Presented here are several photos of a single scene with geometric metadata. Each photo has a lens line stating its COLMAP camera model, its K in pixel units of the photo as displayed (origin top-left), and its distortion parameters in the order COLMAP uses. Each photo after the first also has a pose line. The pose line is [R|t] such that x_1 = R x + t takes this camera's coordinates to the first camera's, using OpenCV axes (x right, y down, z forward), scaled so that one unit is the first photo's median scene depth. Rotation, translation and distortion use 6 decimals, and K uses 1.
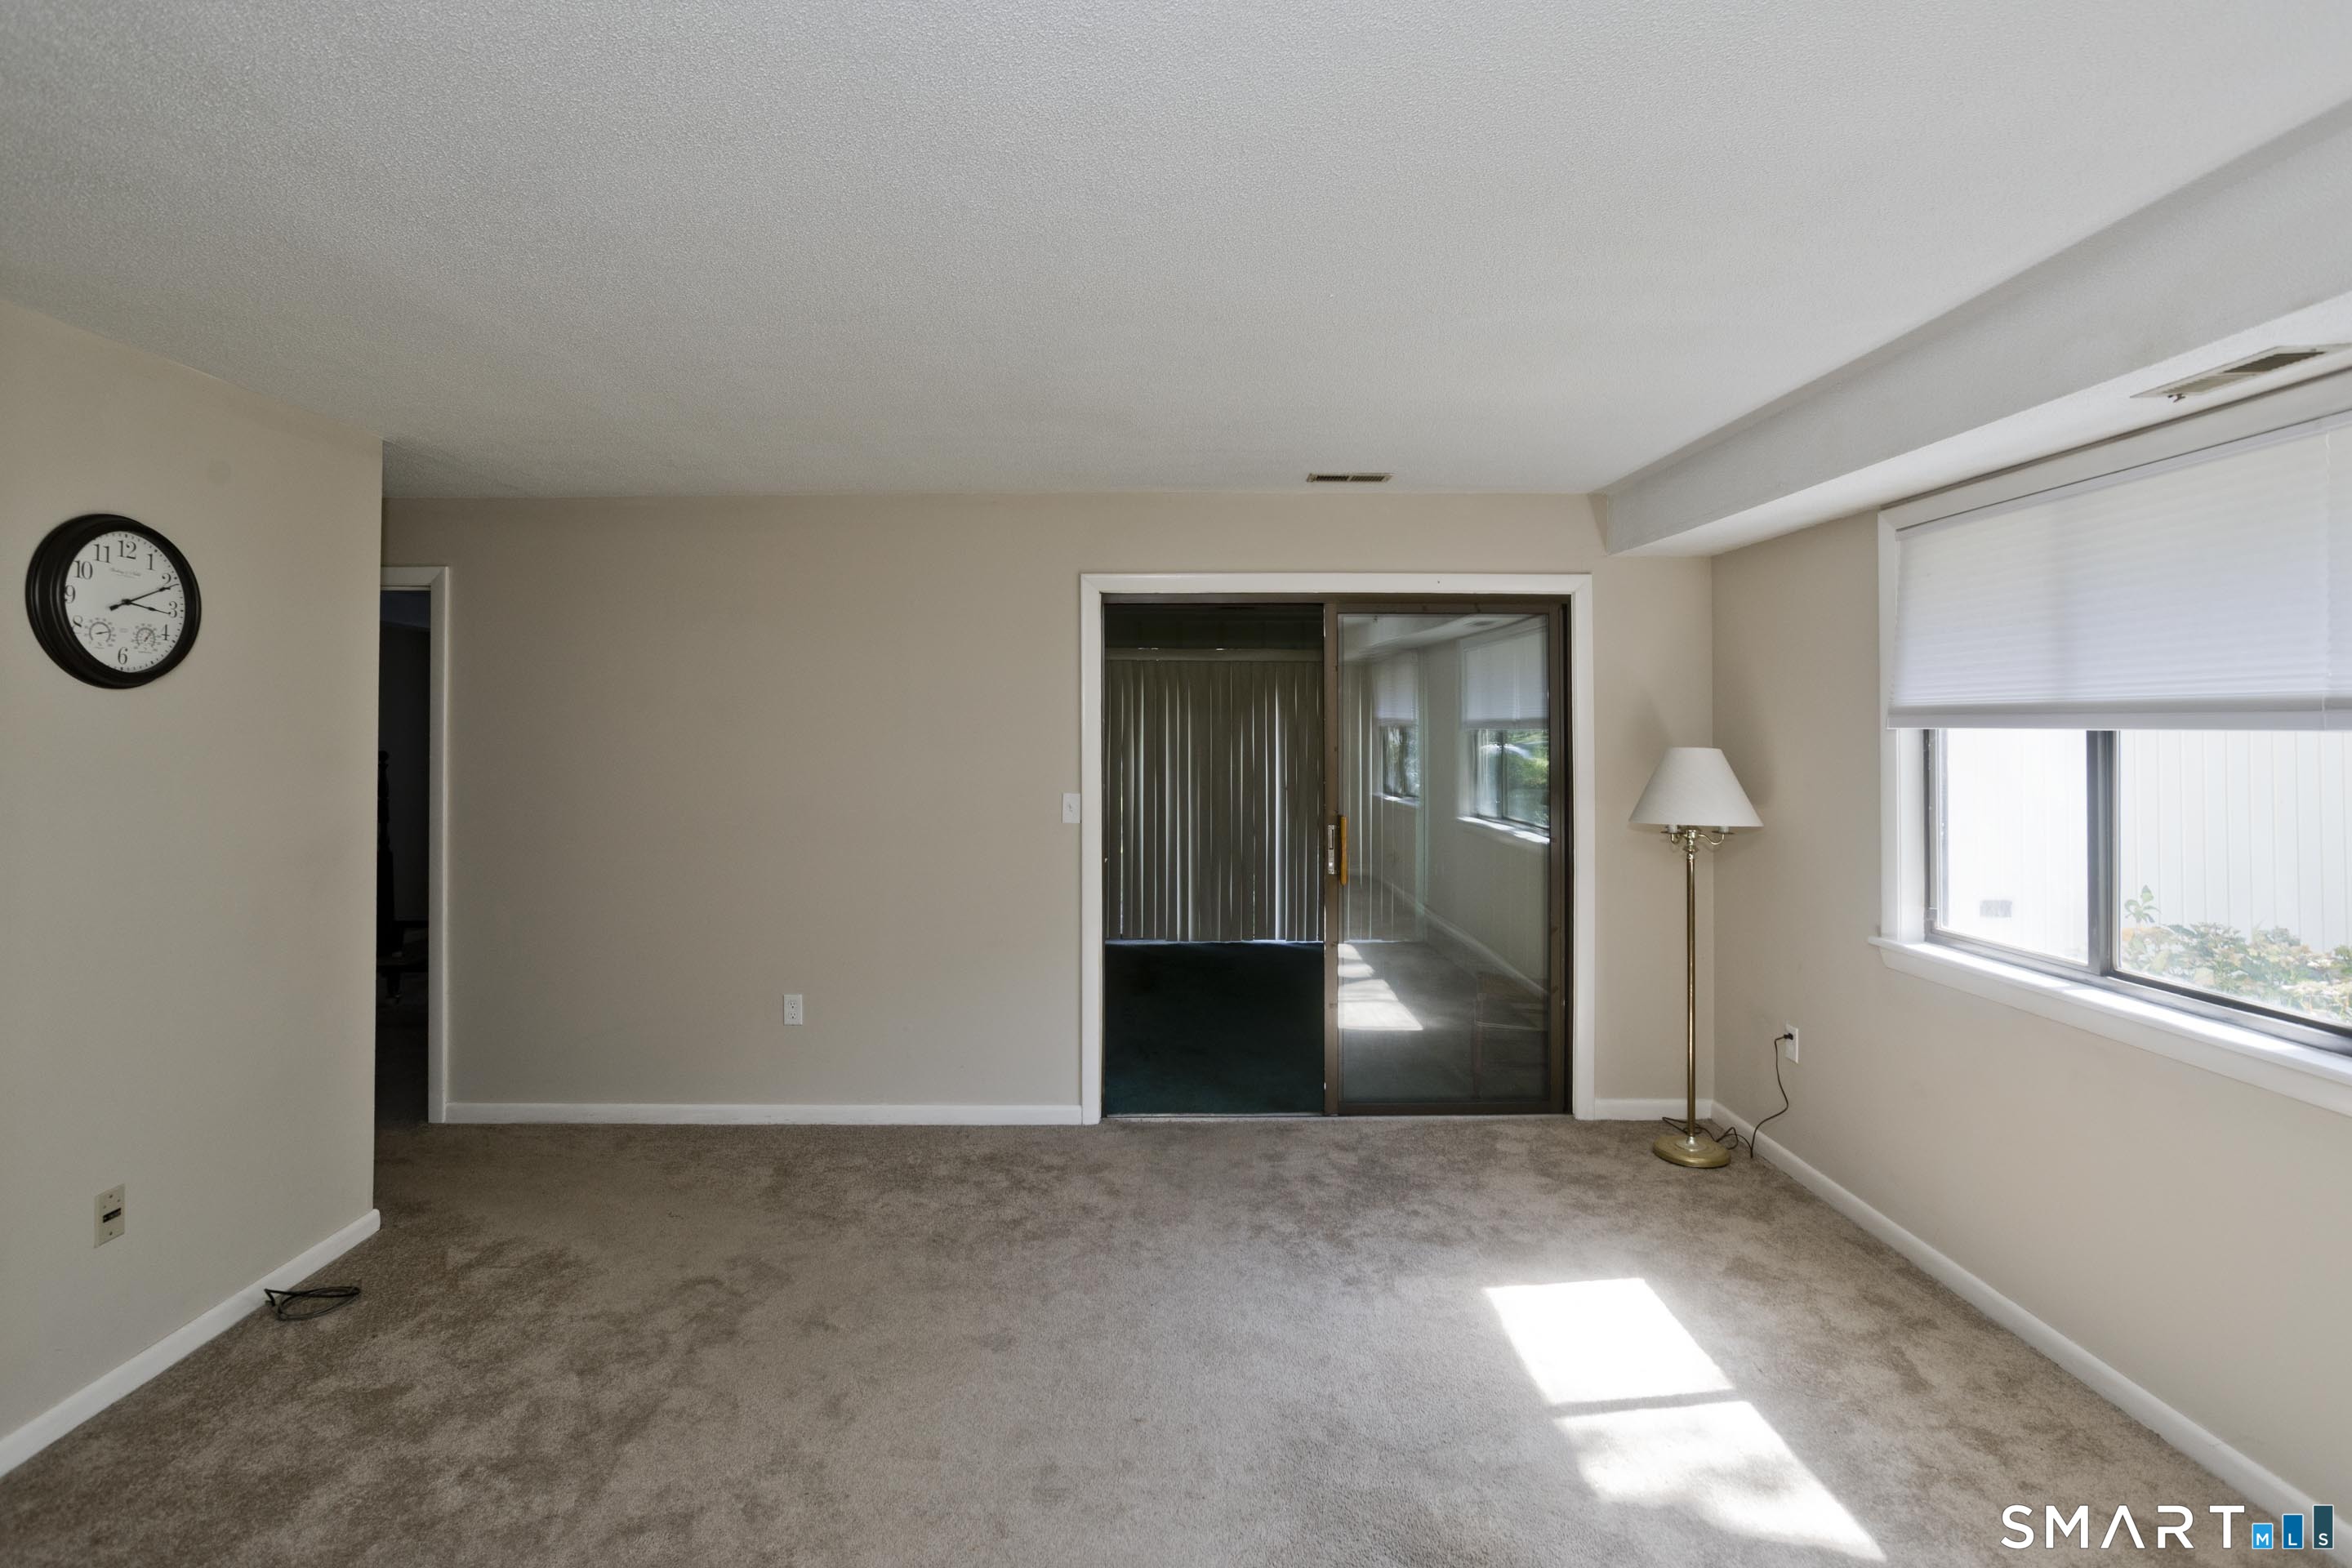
lens RADIAL K [[1156.2, 0, 1171.6], [0, 1156.2, 719.8], [0, 0, 1]] dist [-0.051449, 0.029760]
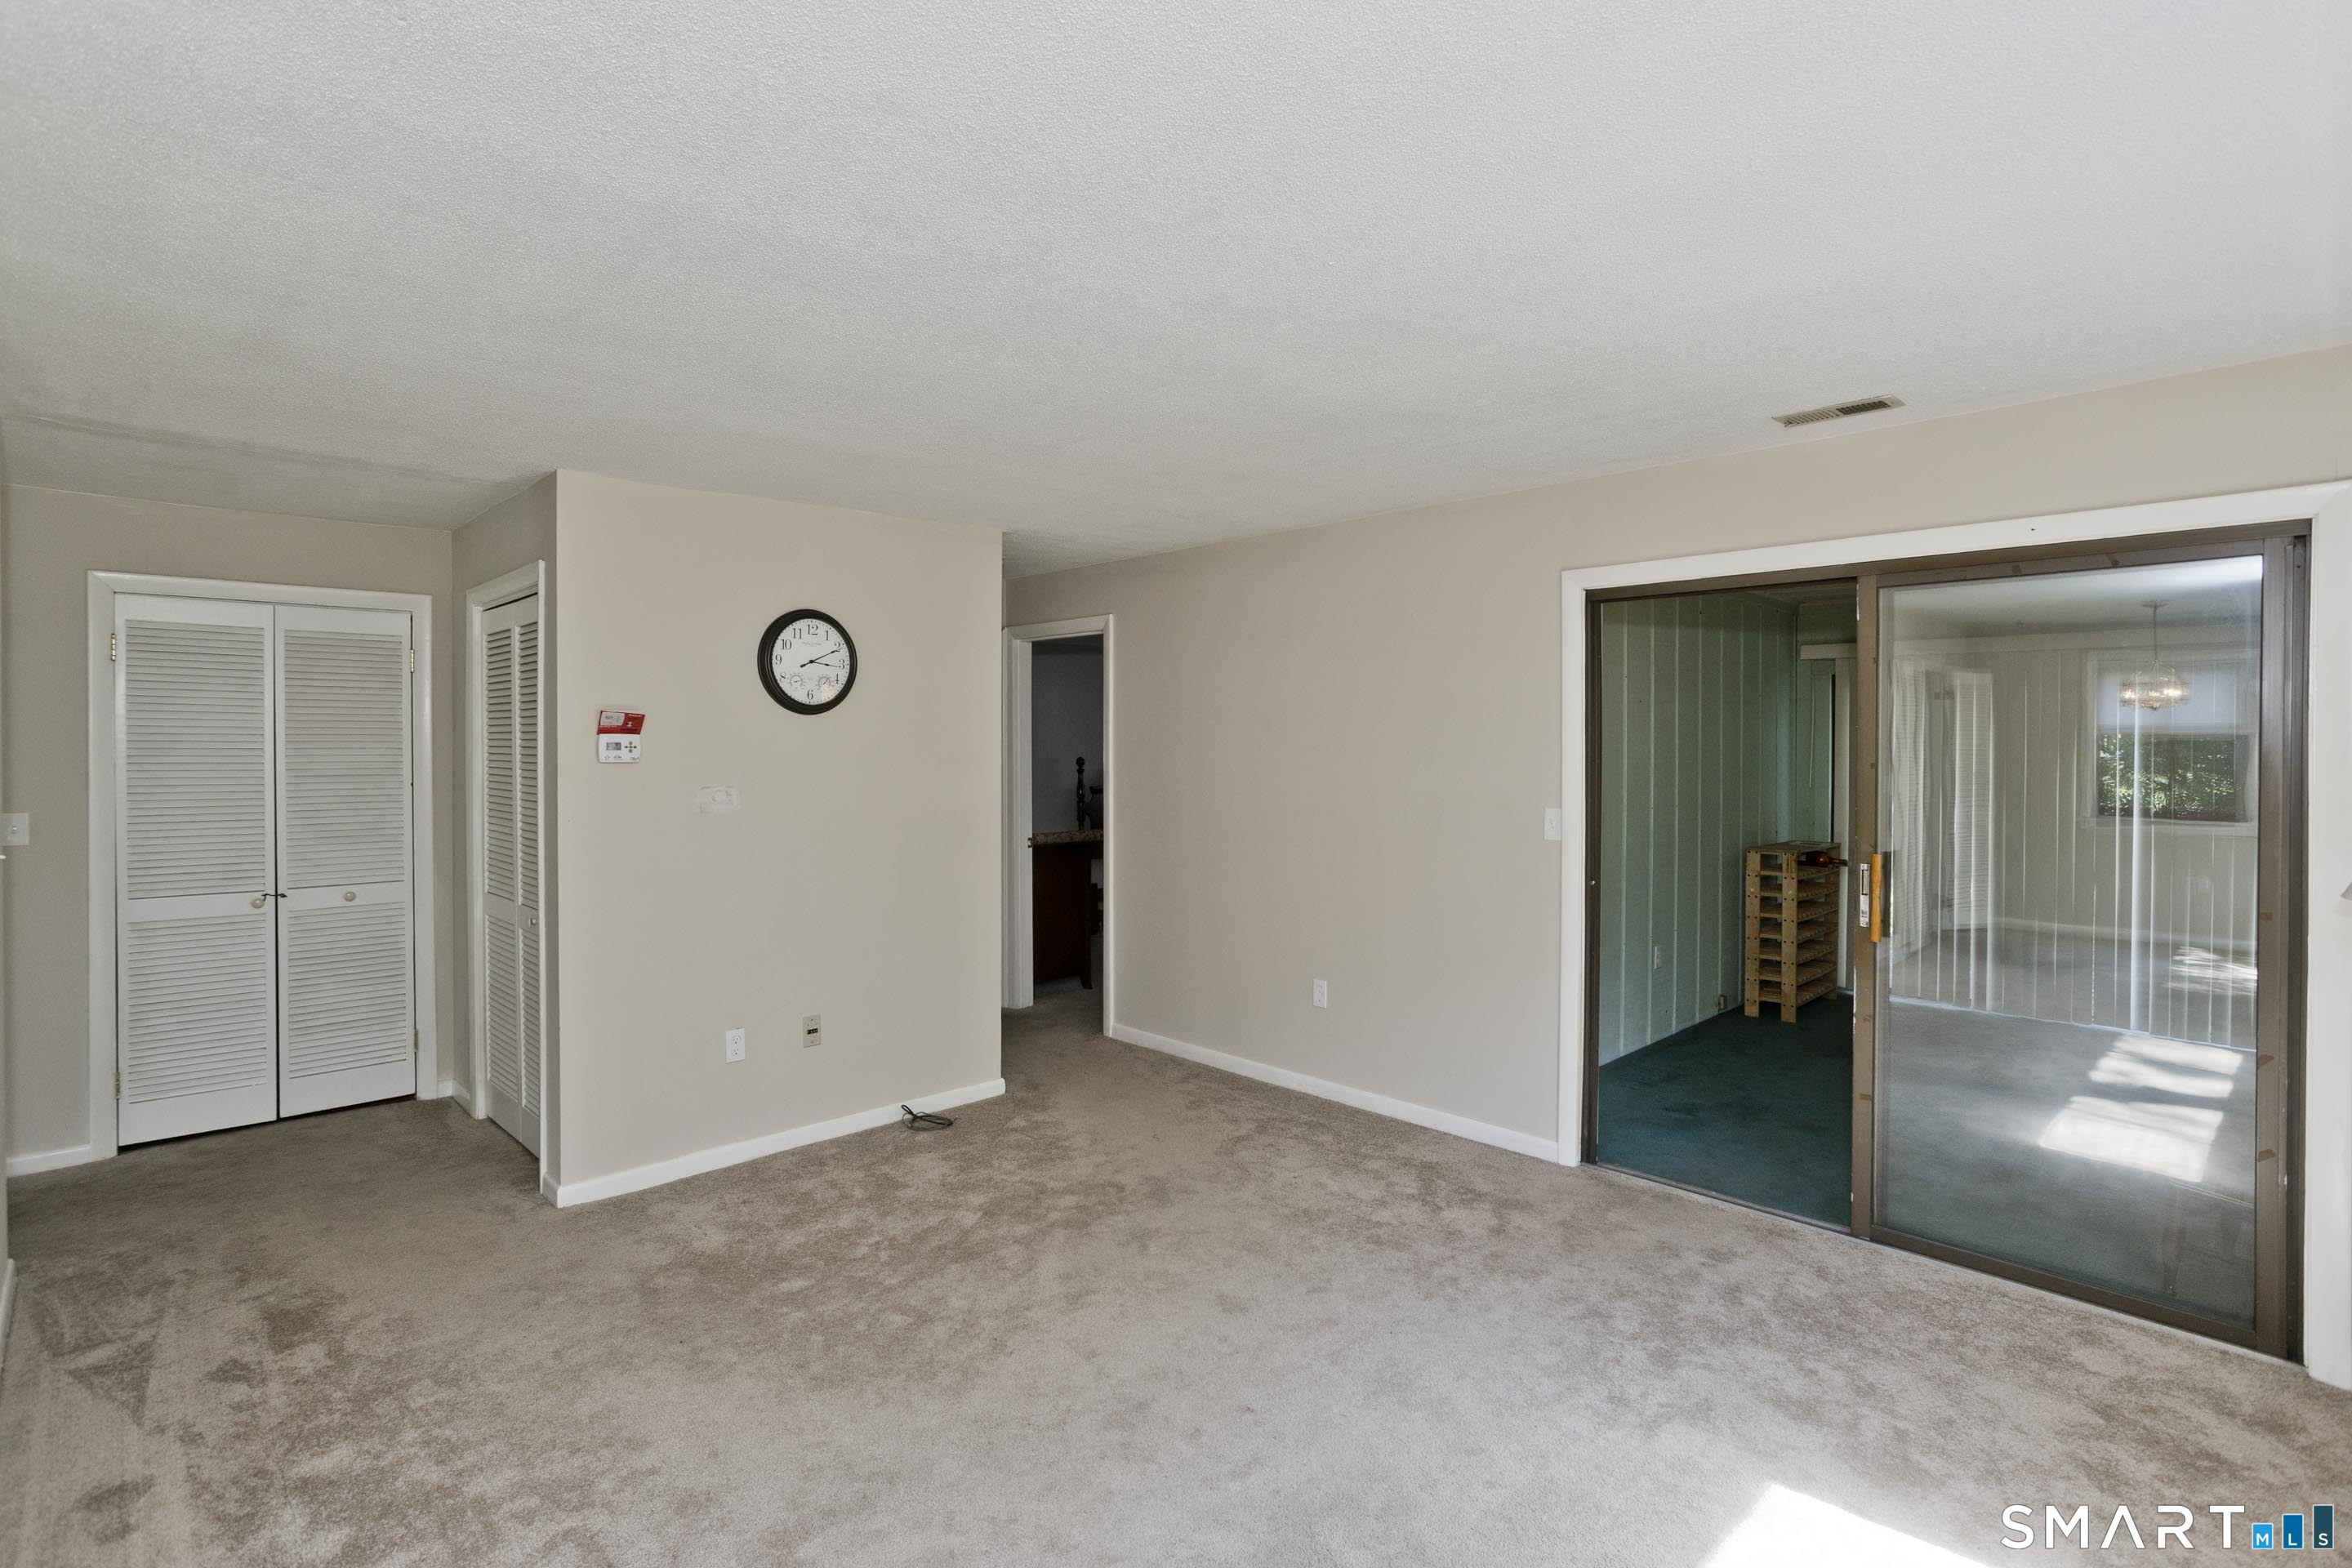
lens RADIAL K [[1149.9, 0, 1177.7], [0, 1149.9, 757.9], [0, 0, 1]] dist [-0.050396, 0.030697]
pose [[0.681816, 0.011620, -0.731431, 0.475185], [0.005716, 0.999759, 0.021210, 0.002304], [0.731501, -0.018642, 0.681585, 0.186992]]
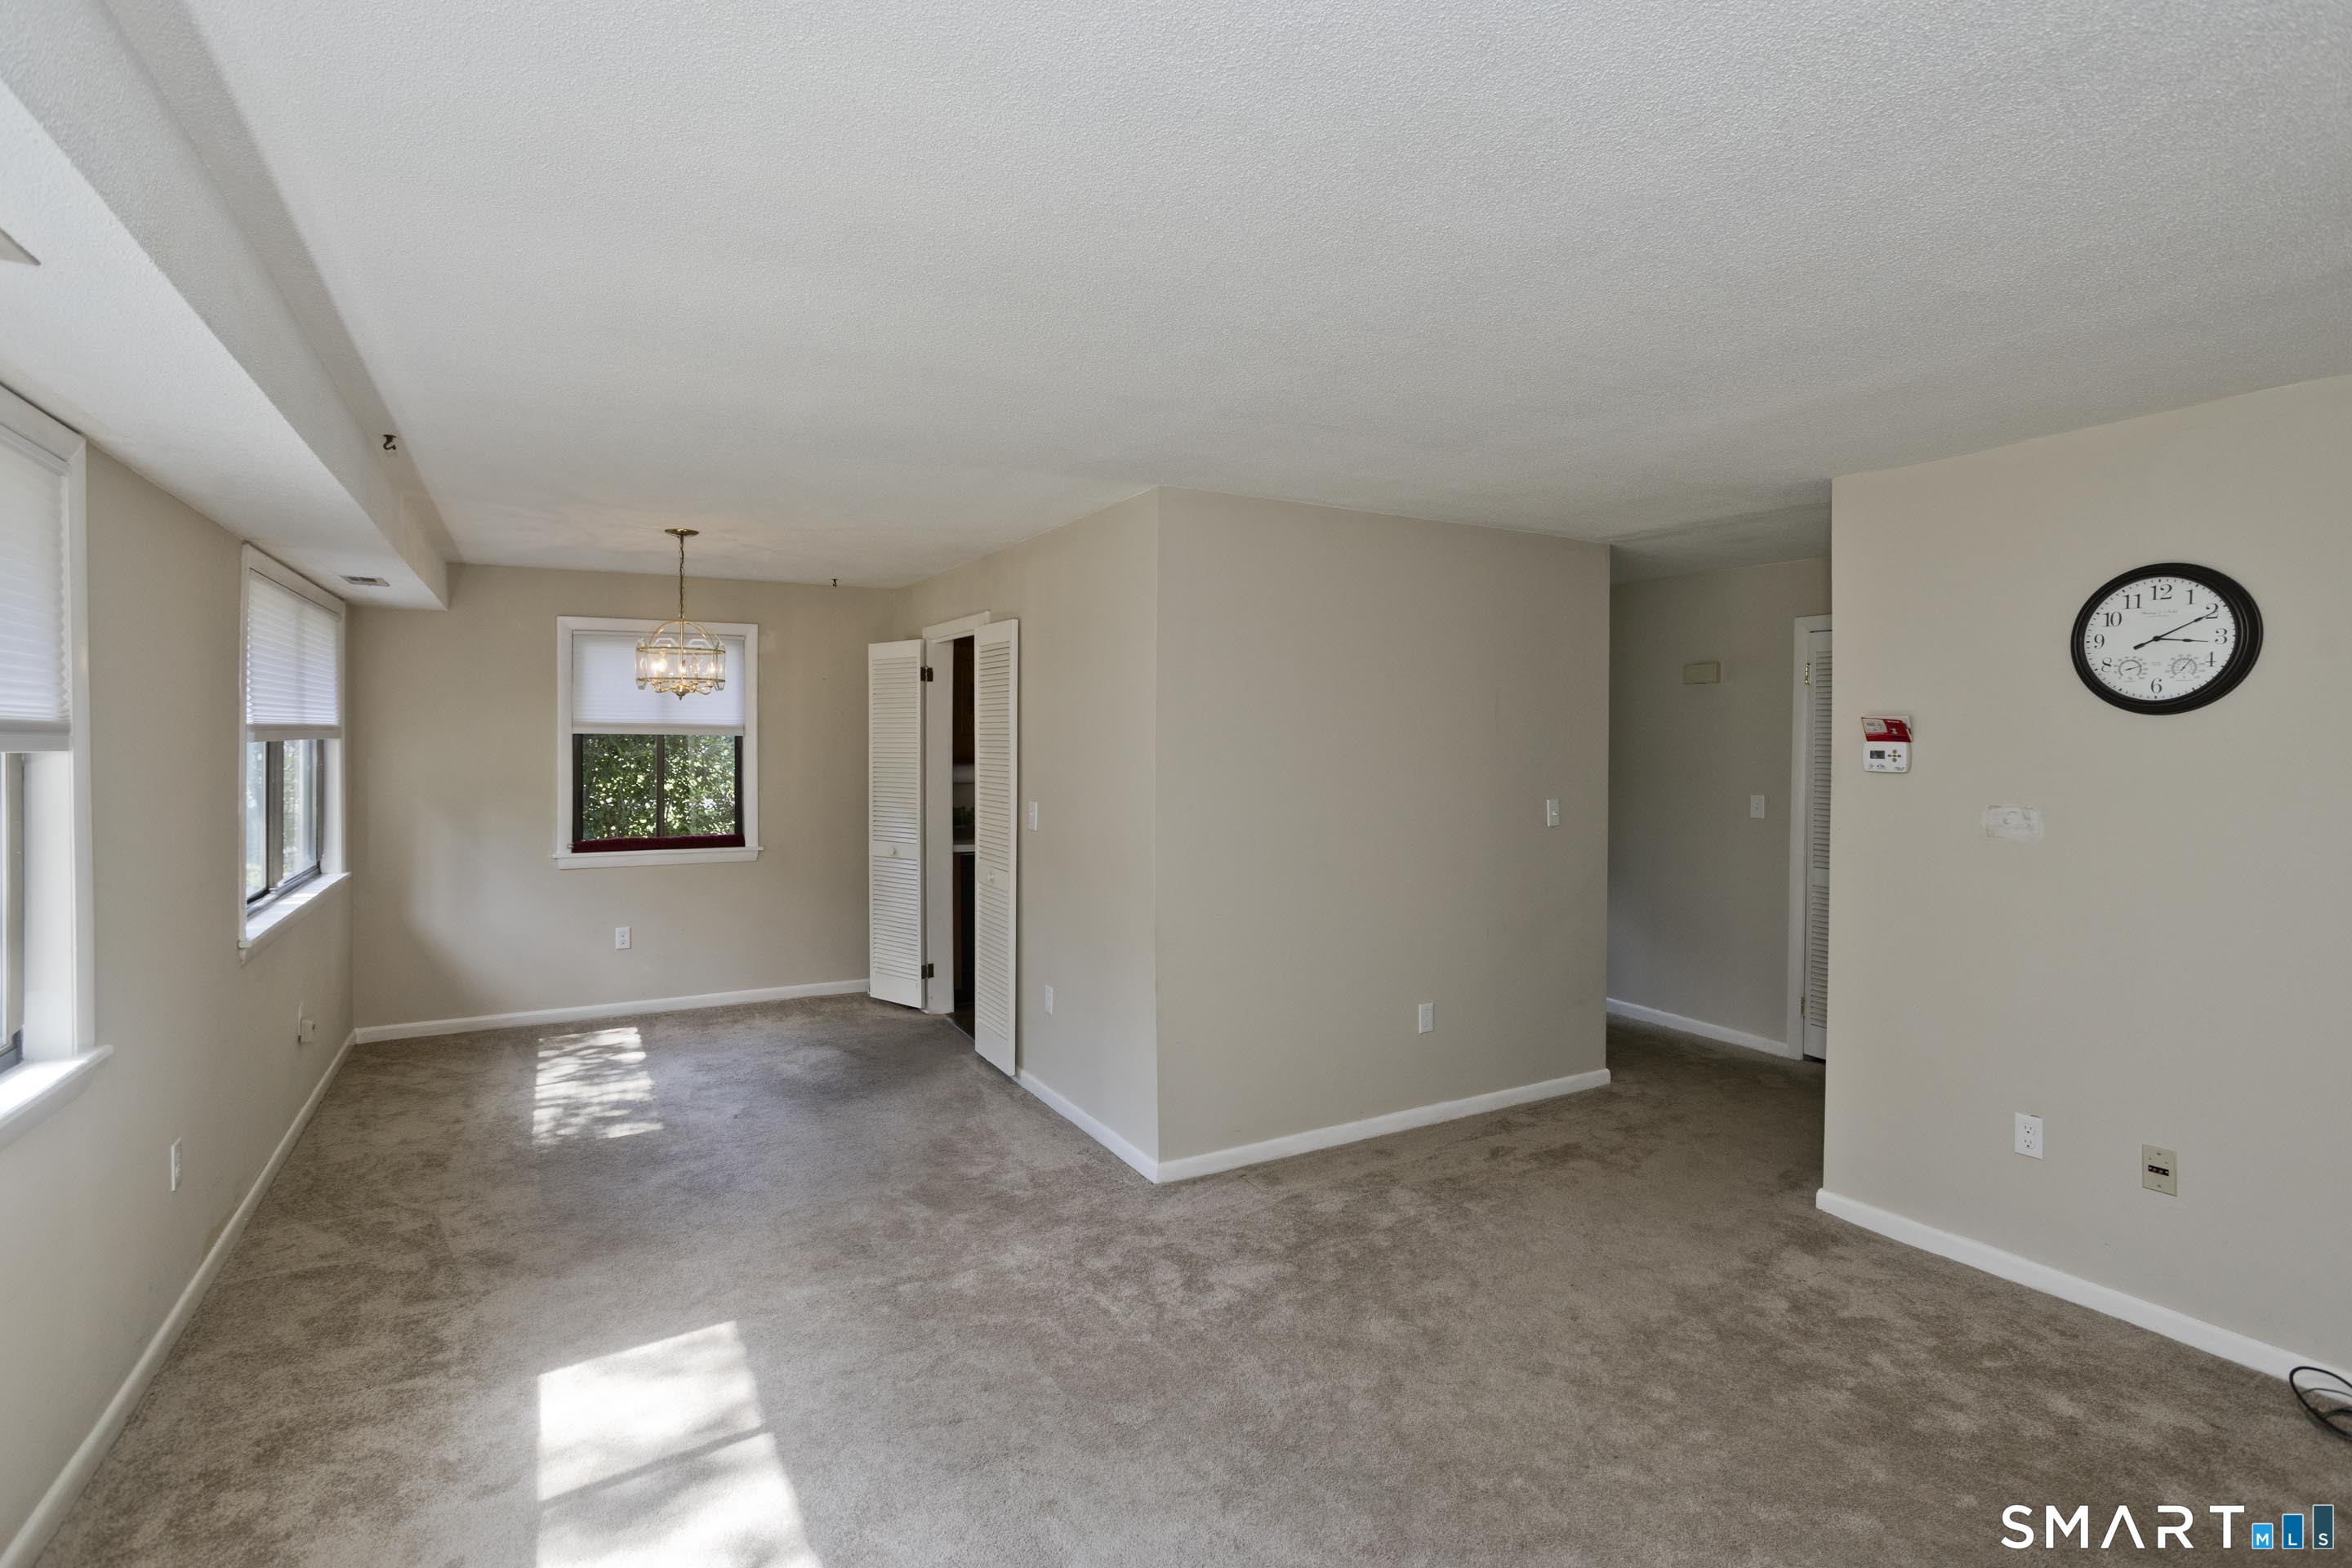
lens RADIAL K [[1149.9, 0, 1177.7], [0, 1149.9, 757.9], [0, 0, 1]] dist [-0.050396, 0.030697]
pose [[-0.877217, 0.007698, -0.480032, 0.356428], [0.001441, 0.999909, 0.013401, -0.000417], [0.480092, 0.011064, -0.877148, 1.111629]]
